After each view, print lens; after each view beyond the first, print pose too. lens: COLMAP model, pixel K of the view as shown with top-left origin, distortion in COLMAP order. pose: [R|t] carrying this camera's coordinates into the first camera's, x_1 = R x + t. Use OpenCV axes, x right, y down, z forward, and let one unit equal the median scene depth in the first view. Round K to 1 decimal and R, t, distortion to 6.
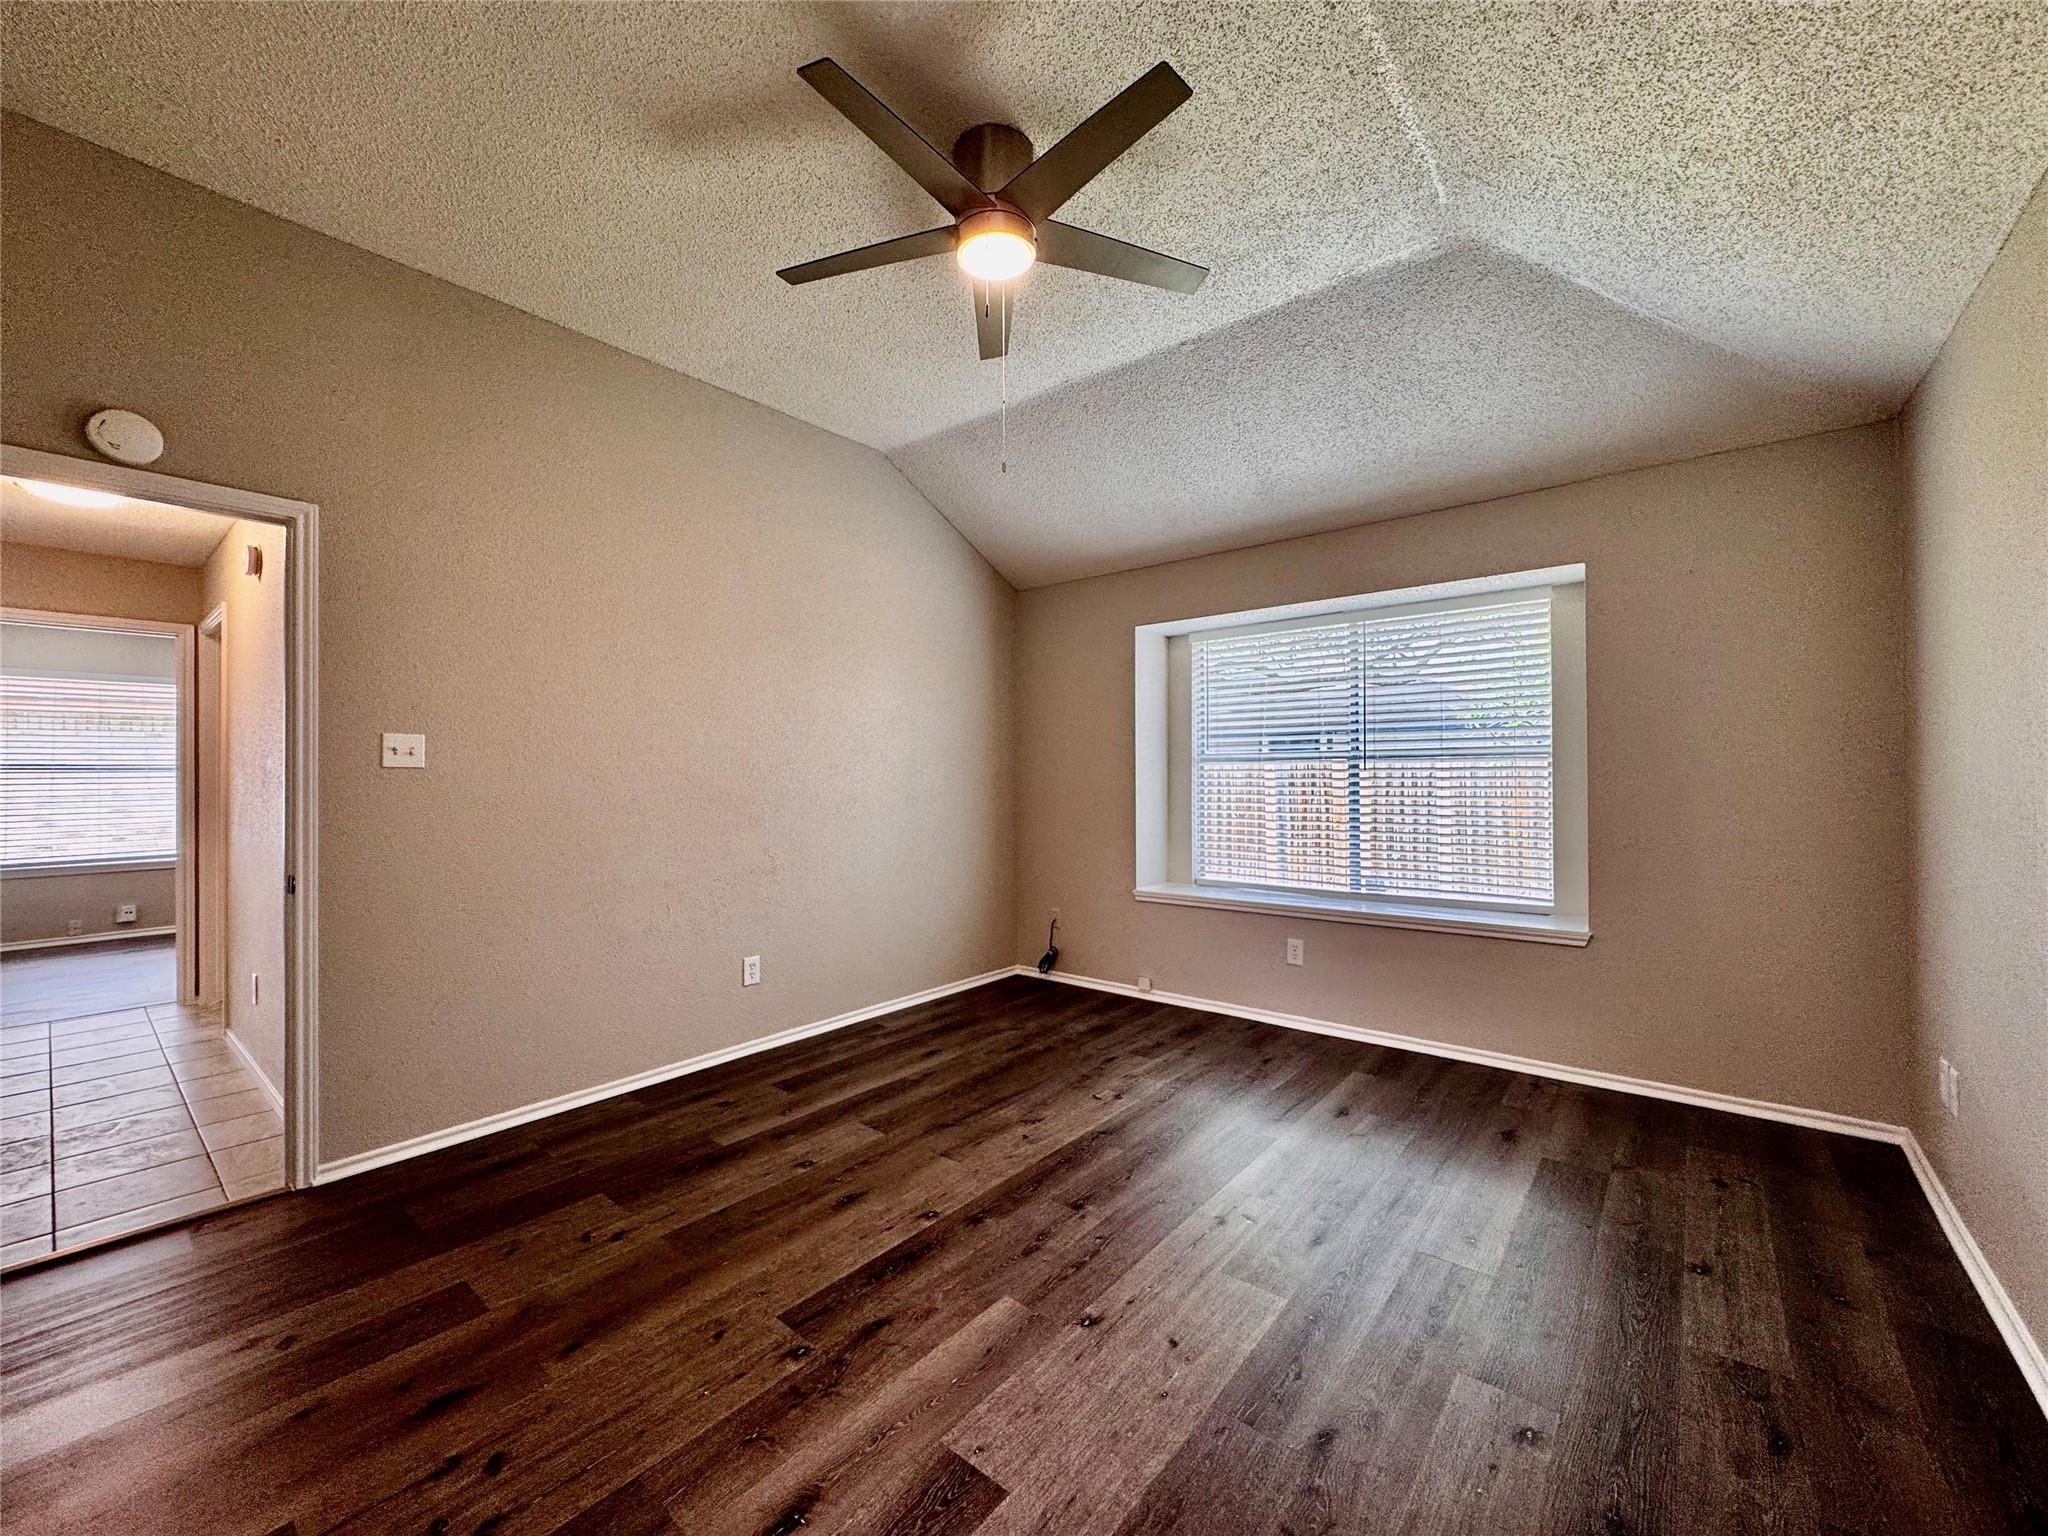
lens RADIAL K [[811.1, 0, 1022.8], [0, 811.1, 771.1], [0, 0, 1]] dist [-0.002213, 0.000522]
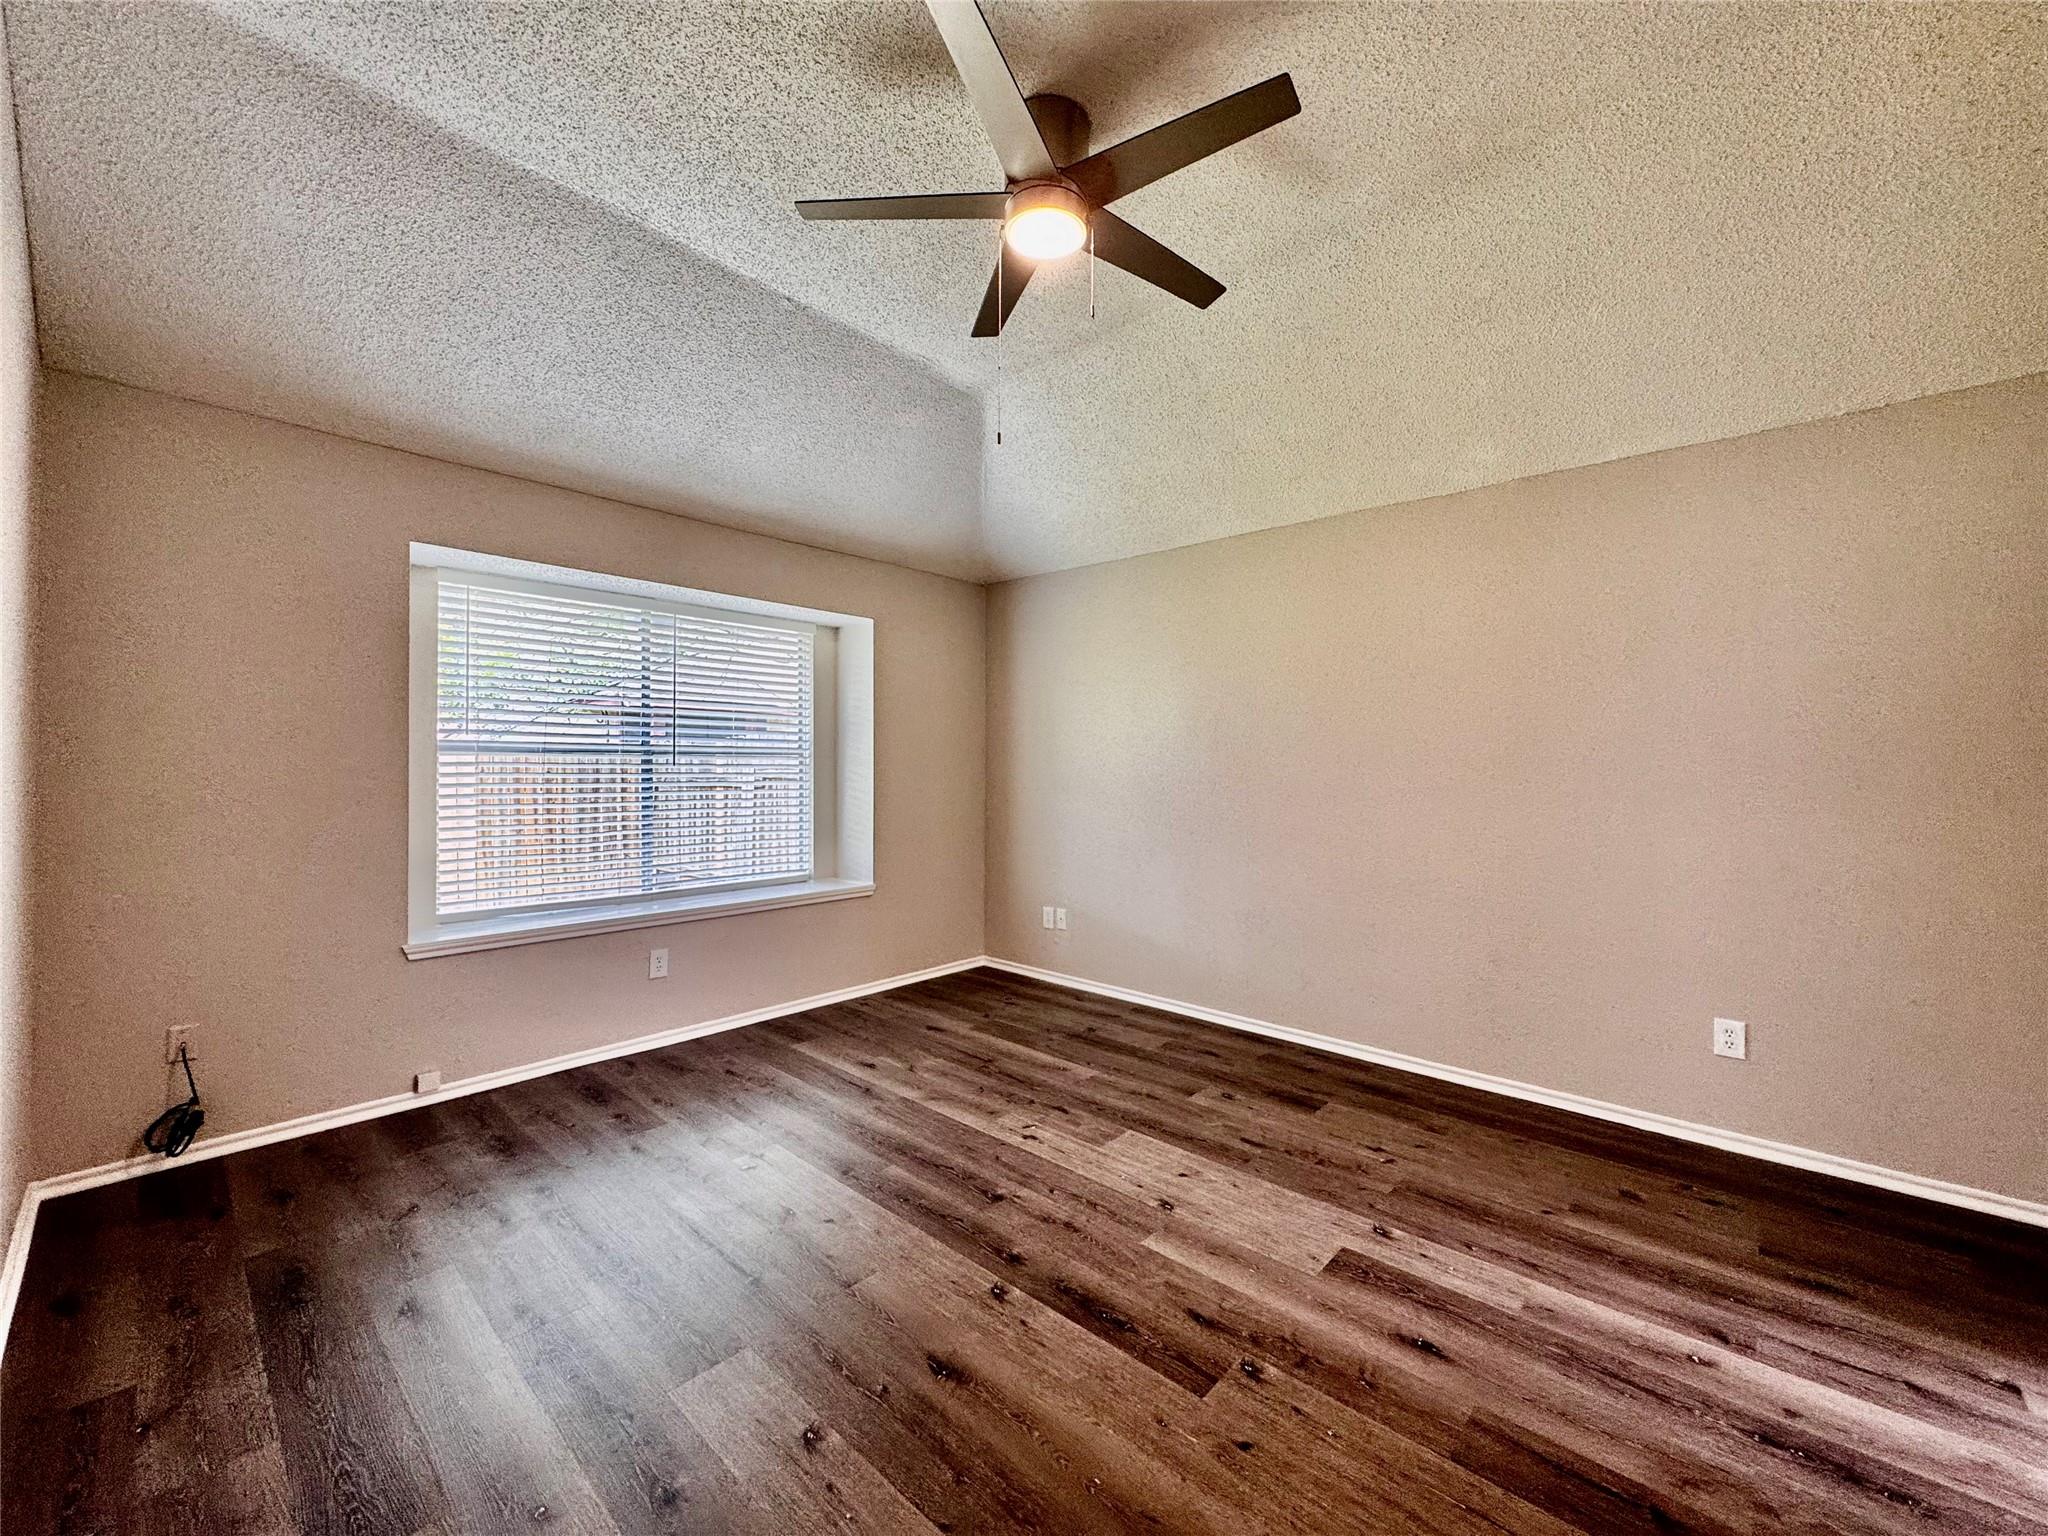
lens RADIAL K [[811.1, 0, 1022.6], [0, 811.1, 771.1], [0, 0, 1]] dist [-0.002213, 0.000522]
pose [[0.050016, 0.004643, 0.998738, -0.663481], [-0.010067, 0.999941, -0.004144, 0.006665], [-0.998698, -0.009847, 0.050060, 0.650241]]
